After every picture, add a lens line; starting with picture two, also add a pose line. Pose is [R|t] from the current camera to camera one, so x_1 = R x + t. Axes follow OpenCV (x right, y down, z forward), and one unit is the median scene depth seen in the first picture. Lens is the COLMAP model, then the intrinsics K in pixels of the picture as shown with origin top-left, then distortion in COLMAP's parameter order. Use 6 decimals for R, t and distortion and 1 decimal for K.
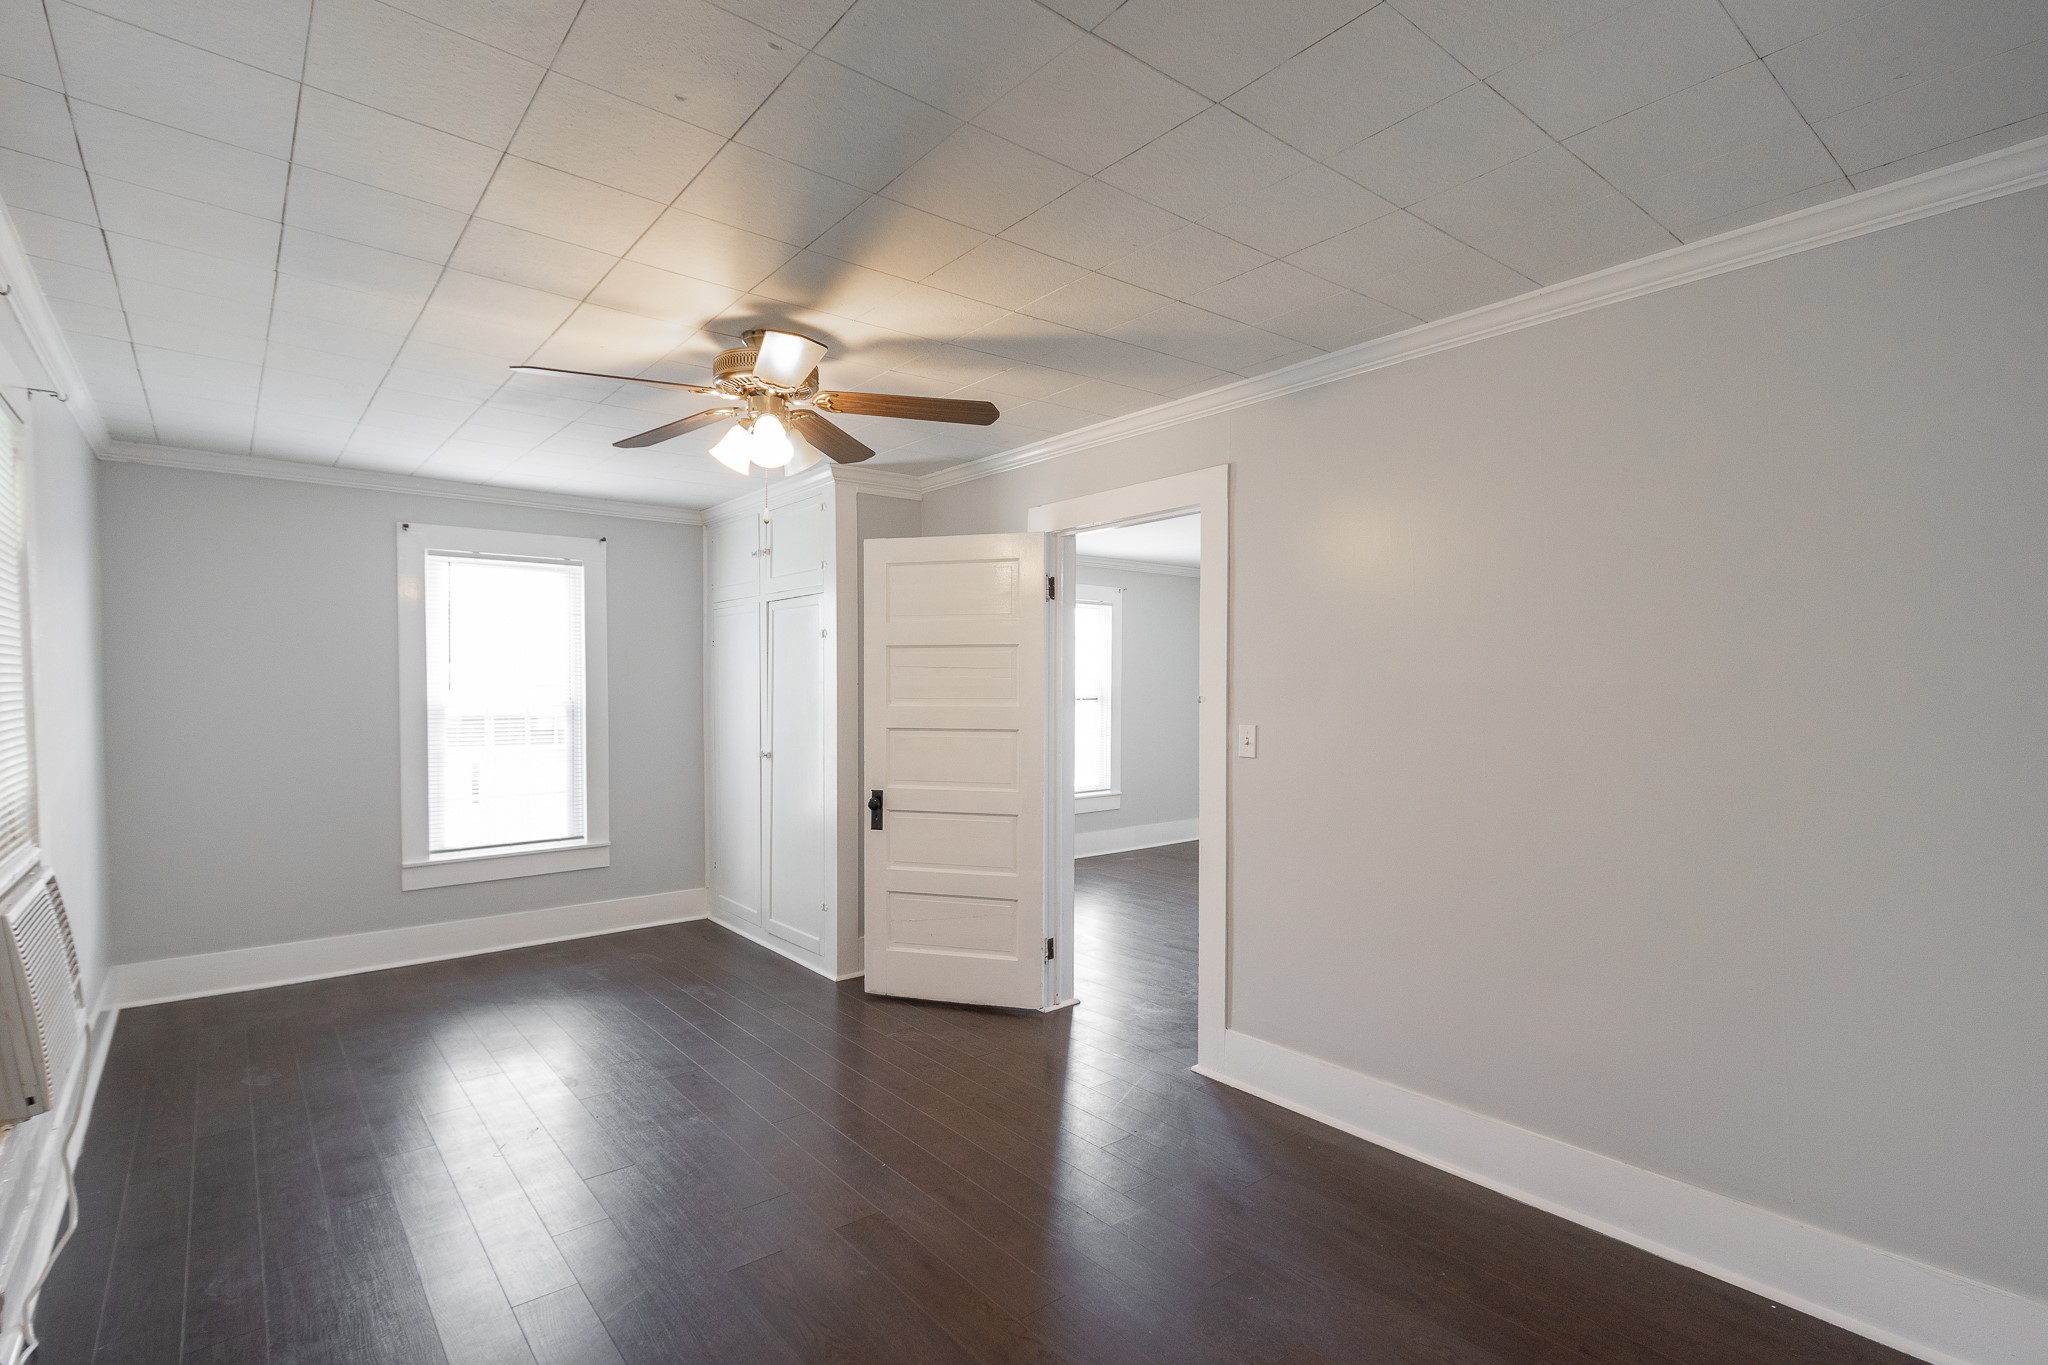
lens RADIAL K [[946.6, 0, 1014.6], [0, 946.6, 682.1], [0, 0, 1]] dist [-0.002307, -0.000748]
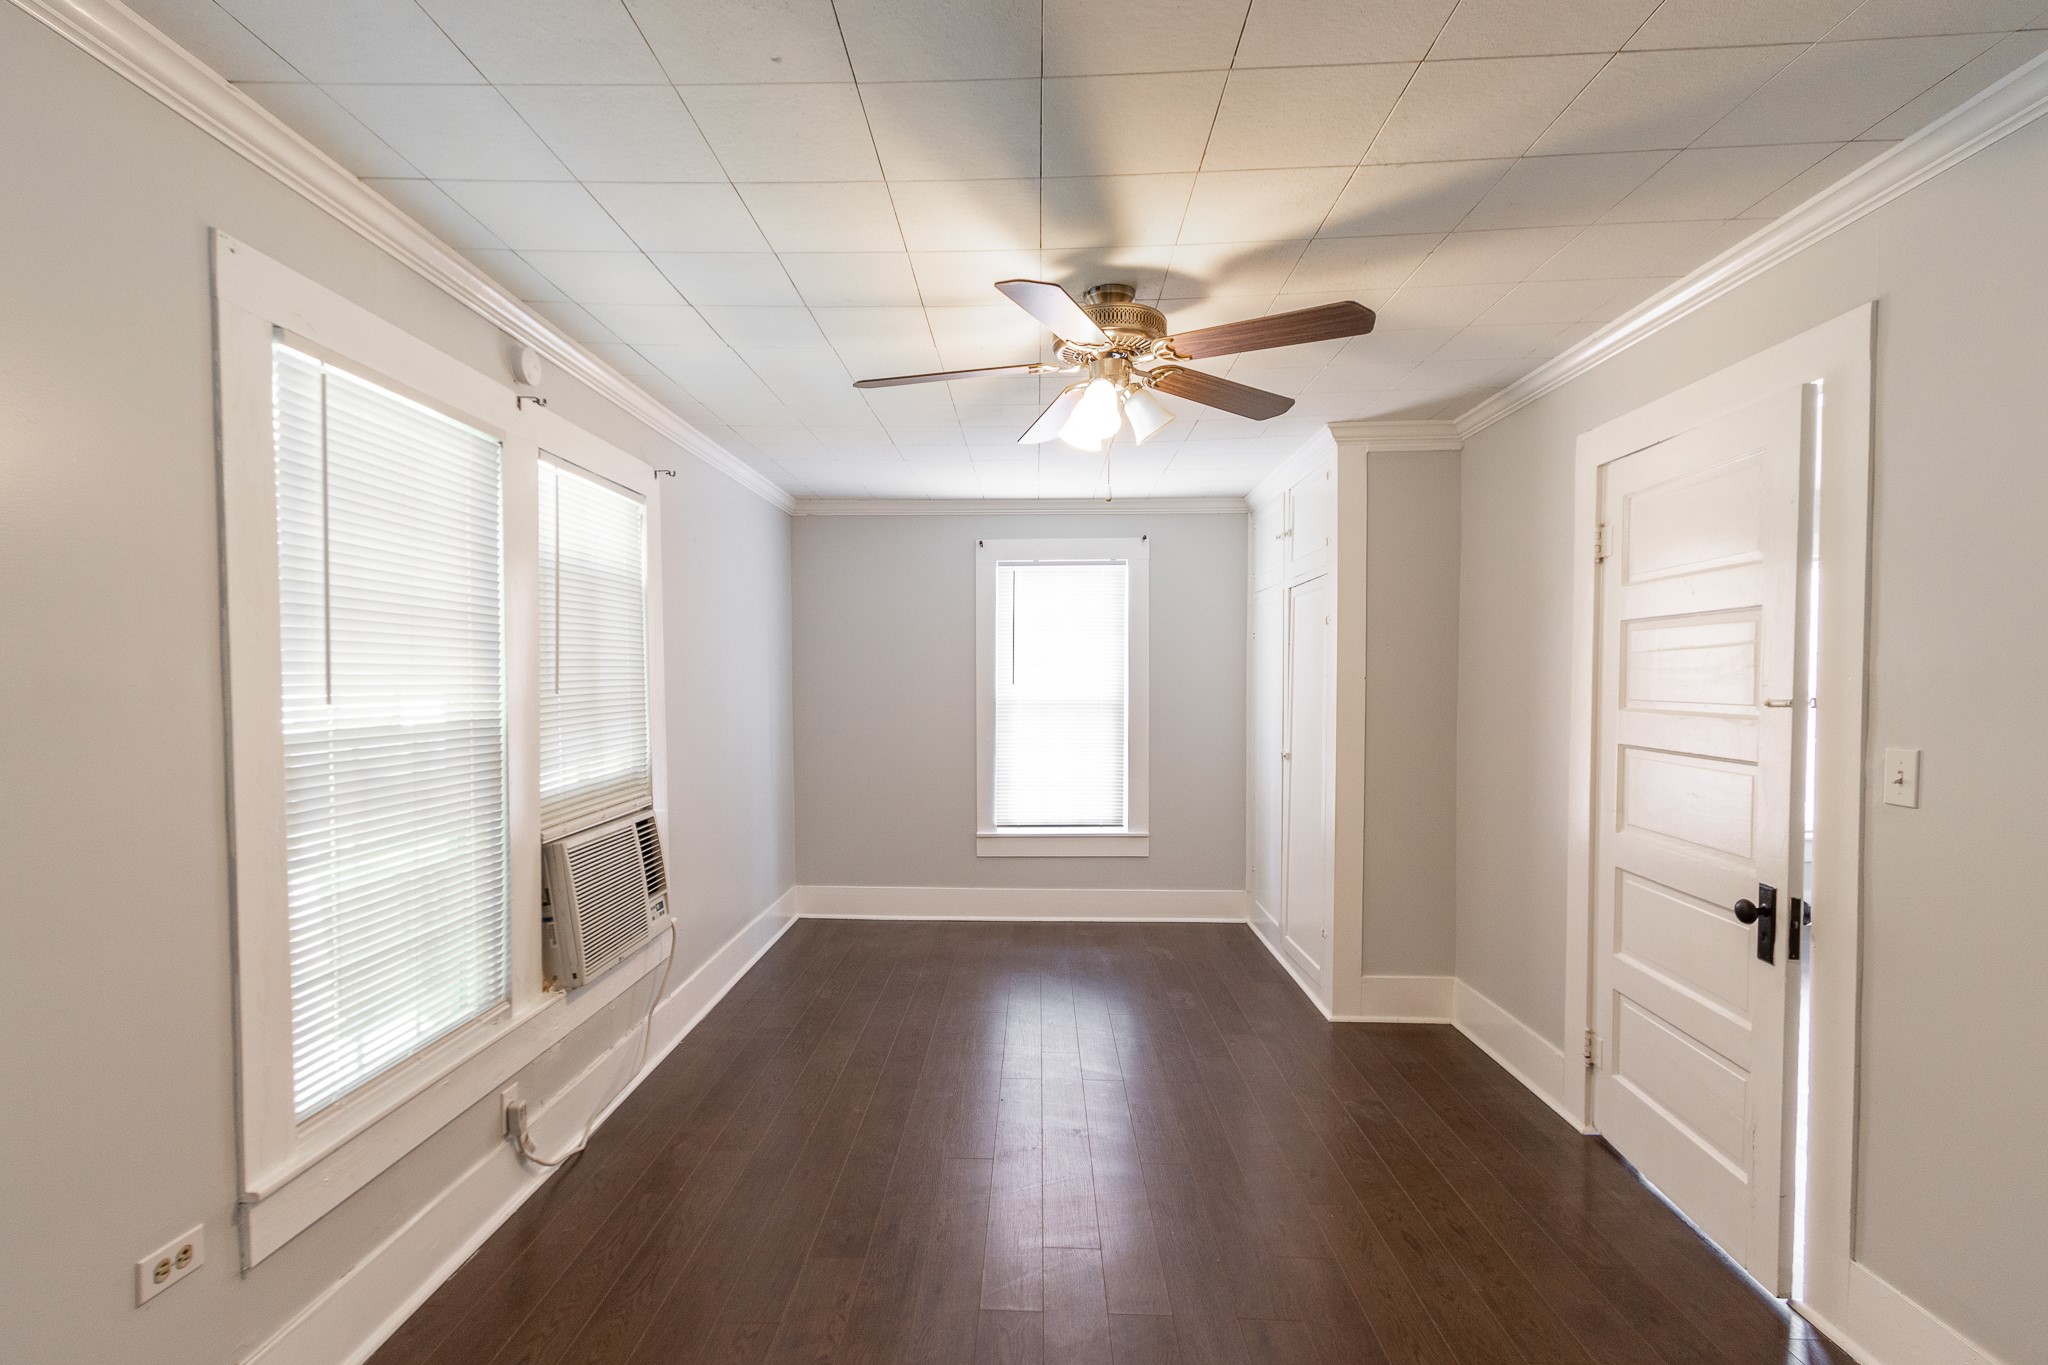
lens RADIAL K [[946.6, 0, 1024.9], [0, 946.6, 689.2], [0, 0, 1]] dist [-0.002307, -0.000748]
pose [[0.752008, 0.005593, -0.659130, 0.161704], [0.004120, 0.999905, 0.013185, -0.000752], [0.659141, -0.012630, 0.751913, 0.158529]]
